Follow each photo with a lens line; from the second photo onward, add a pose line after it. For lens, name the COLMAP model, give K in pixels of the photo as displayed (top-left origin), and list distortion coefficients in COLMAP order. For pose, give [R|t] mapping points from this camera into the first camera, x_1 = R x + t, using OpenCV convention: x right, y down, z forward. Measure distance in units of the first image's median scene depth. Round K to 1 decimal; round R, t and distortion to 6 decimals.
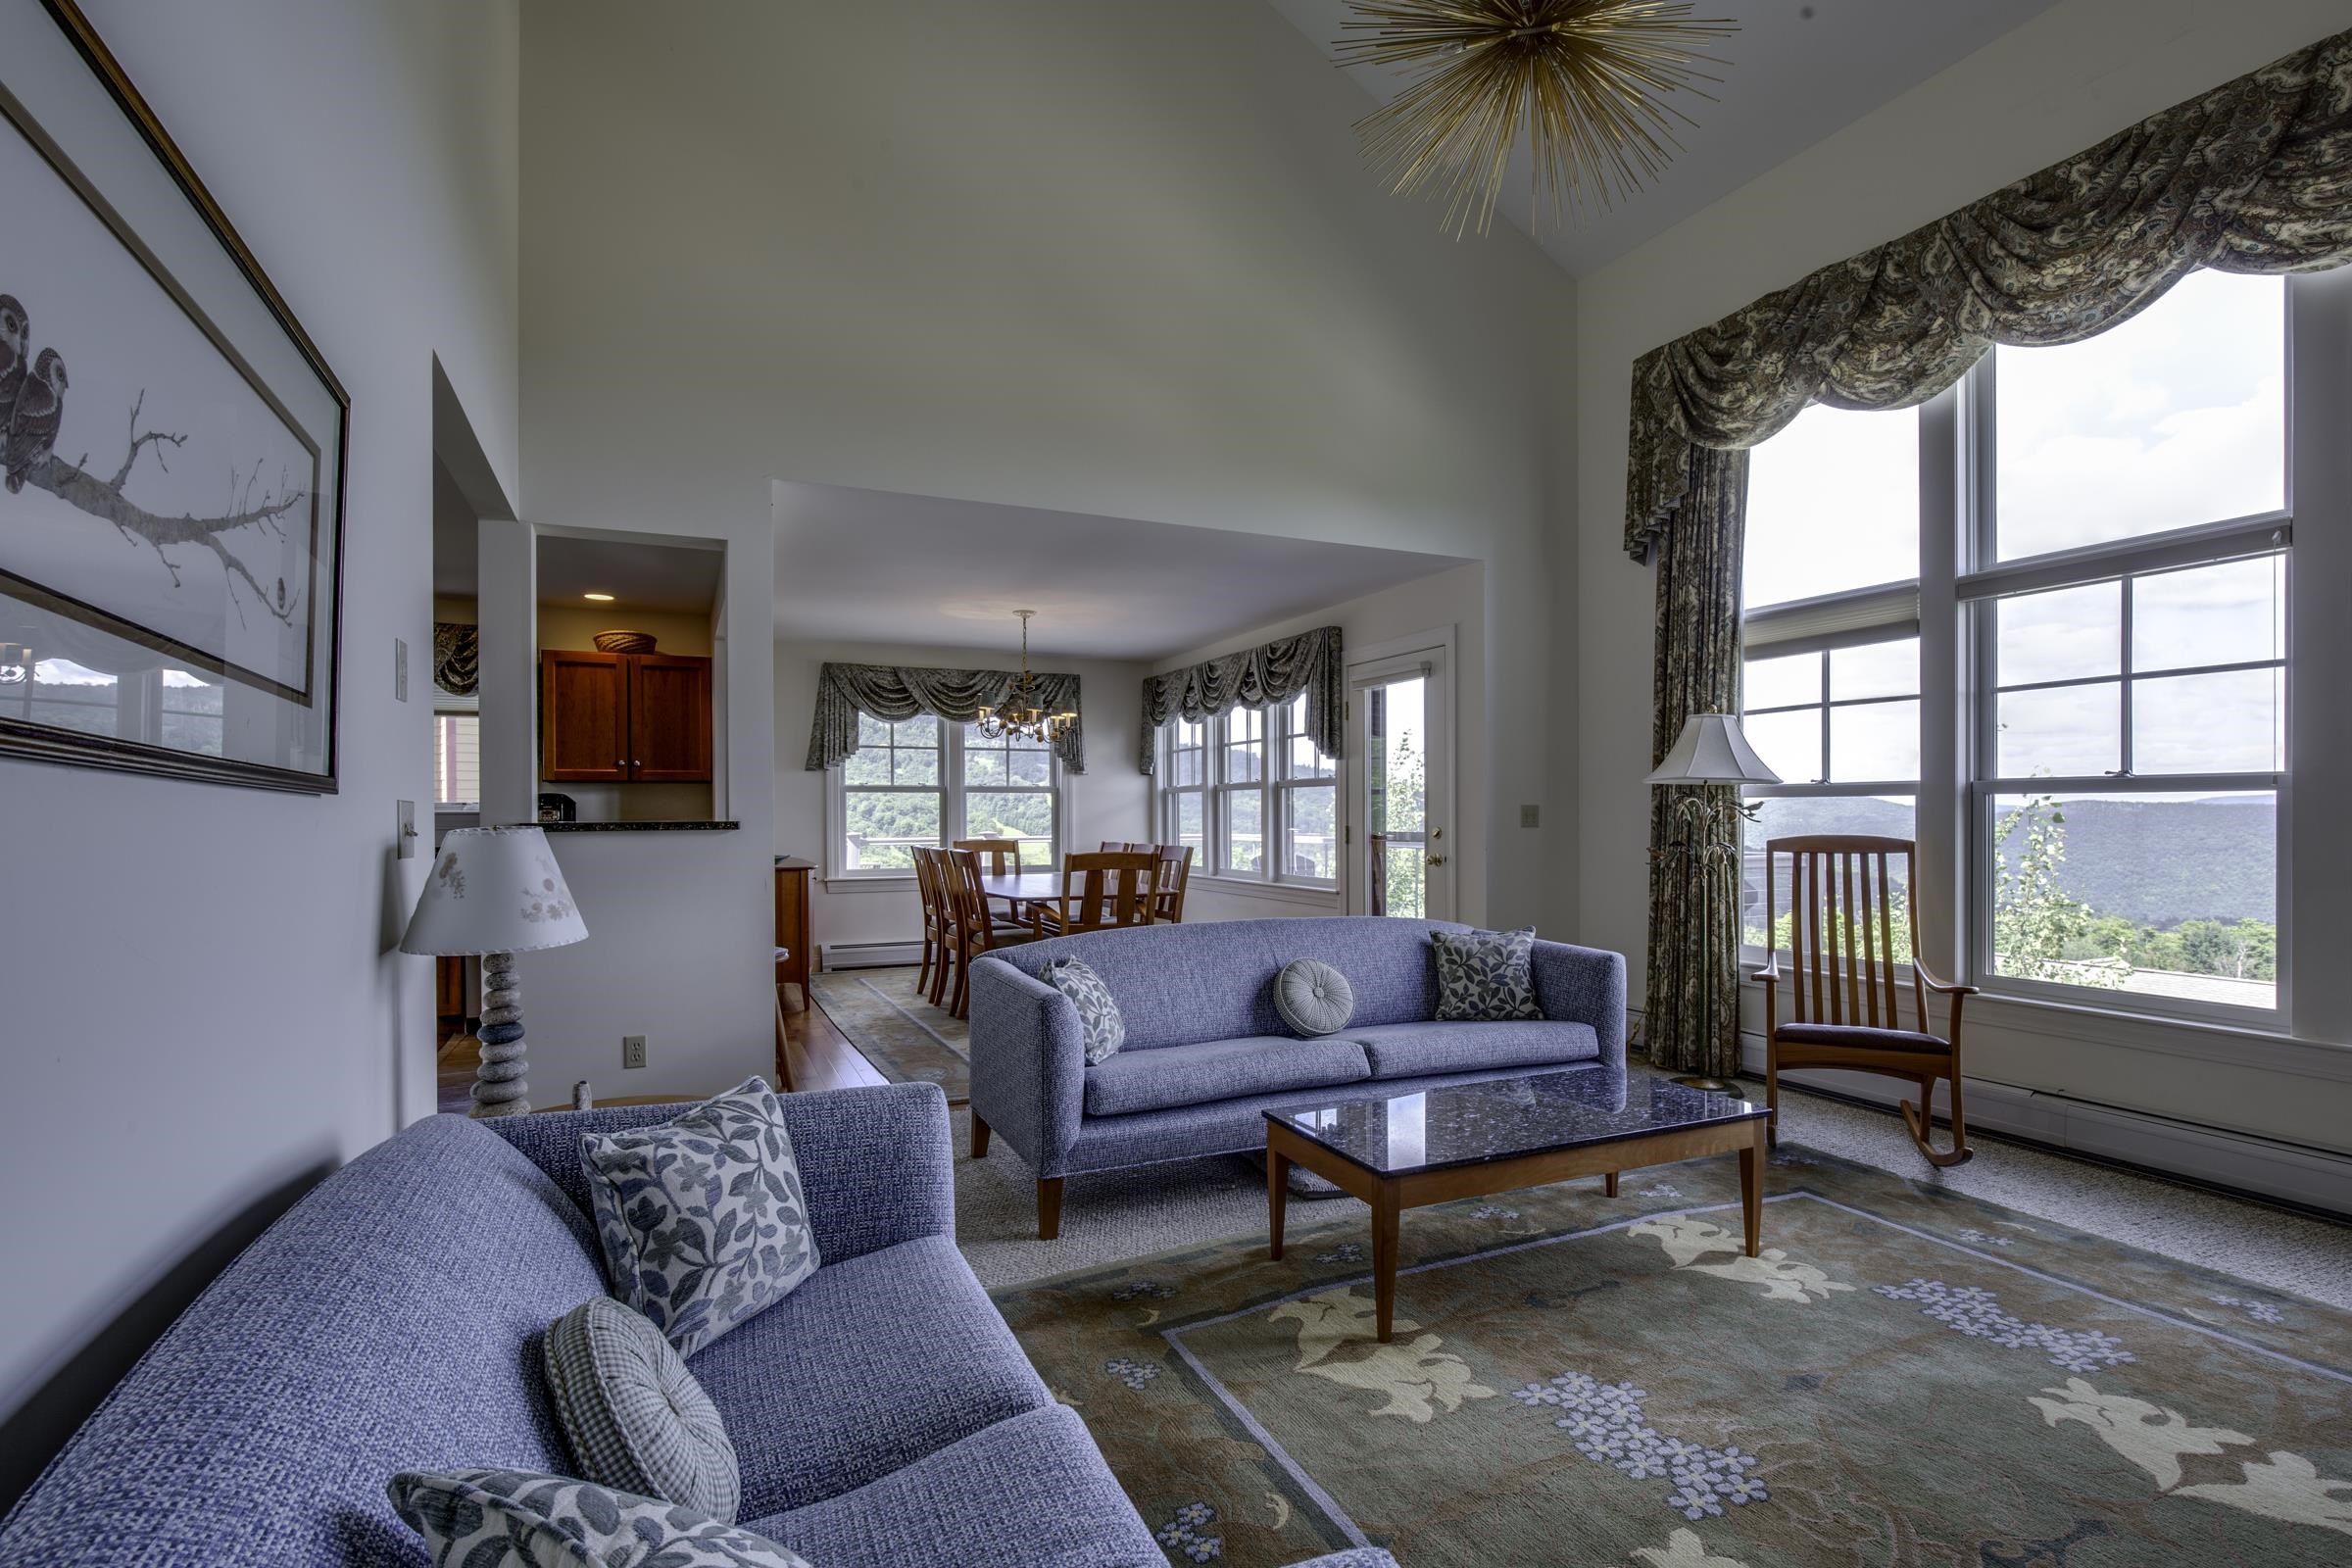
lens RADIAL K [[1123.3, 0, 1175.8], [0, 1123.3, 806.7], [0, 0, 1]] dist [-0.000390, -0.000042]
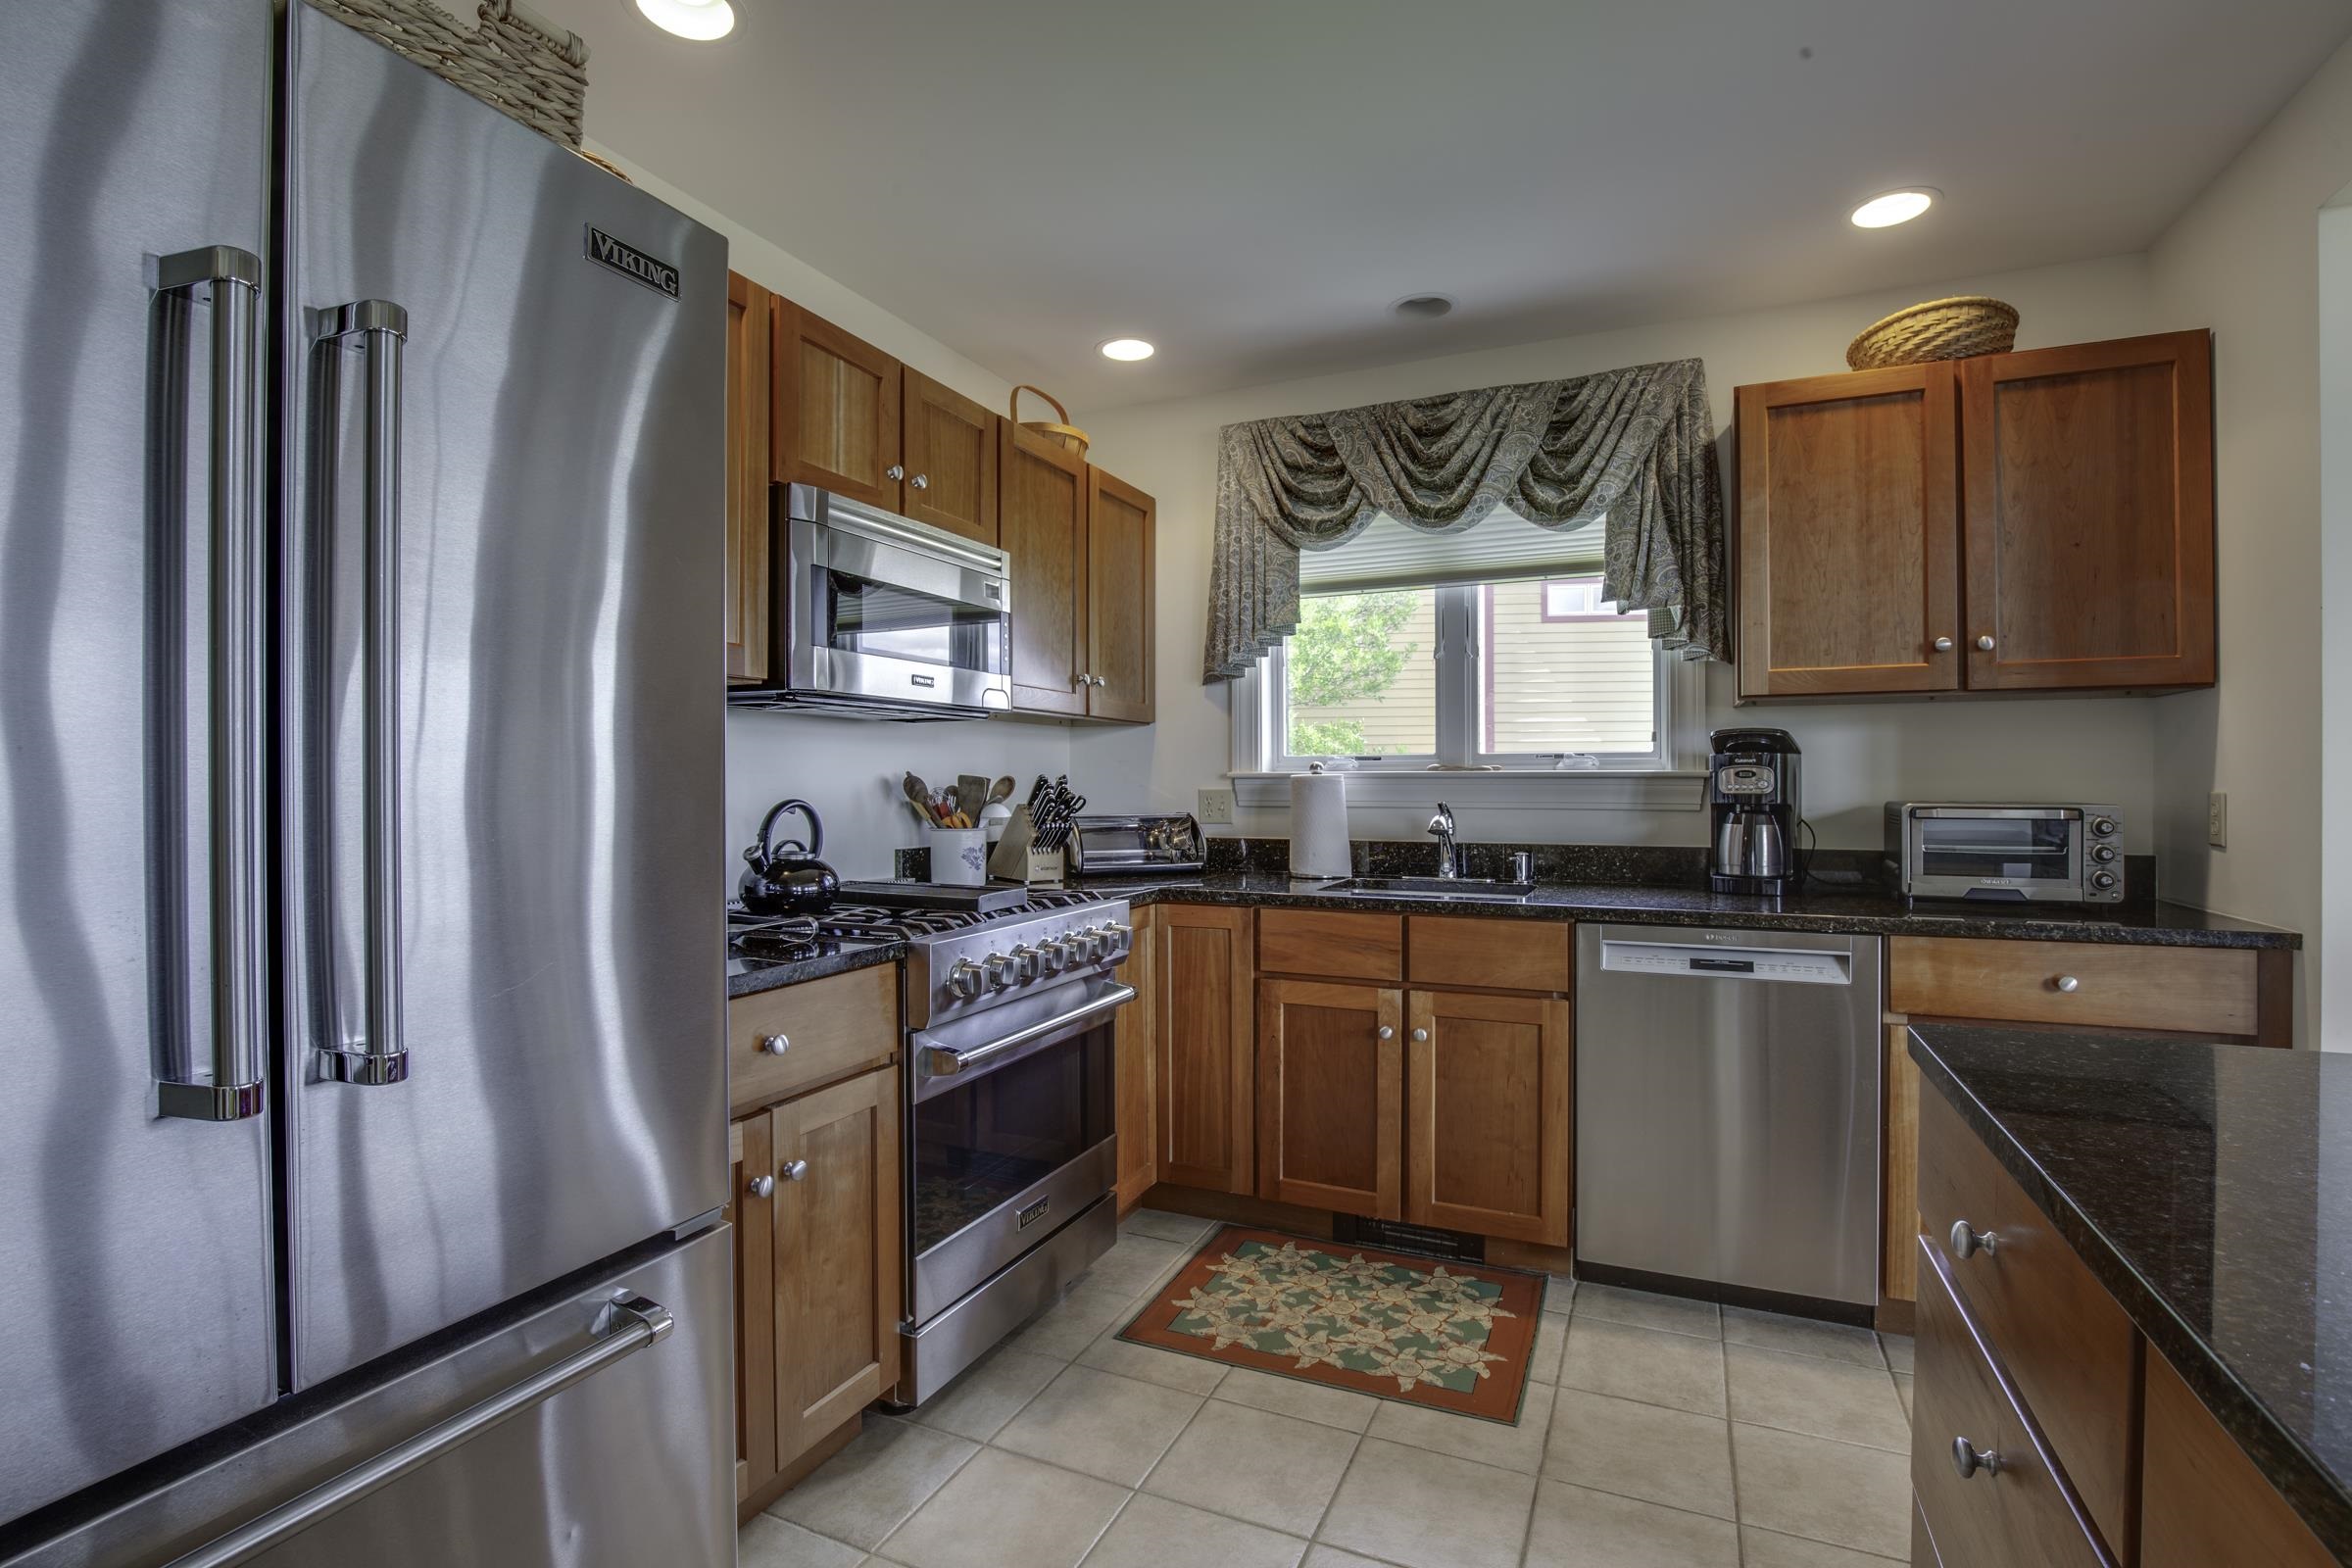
lens RADIAL K [[1089.2, 0, 1186.6], [0, 1089.2, 772.8], [0, 0, 1]] dist [-0.001365, -0.000158]
pose [[0.657323, 0.001567, -0.753607, -0.384315], [-0.001166, 0.999999, 0.001062, 0.004326], [0.753608, 0.000181, 0.657324, 0.567394]]
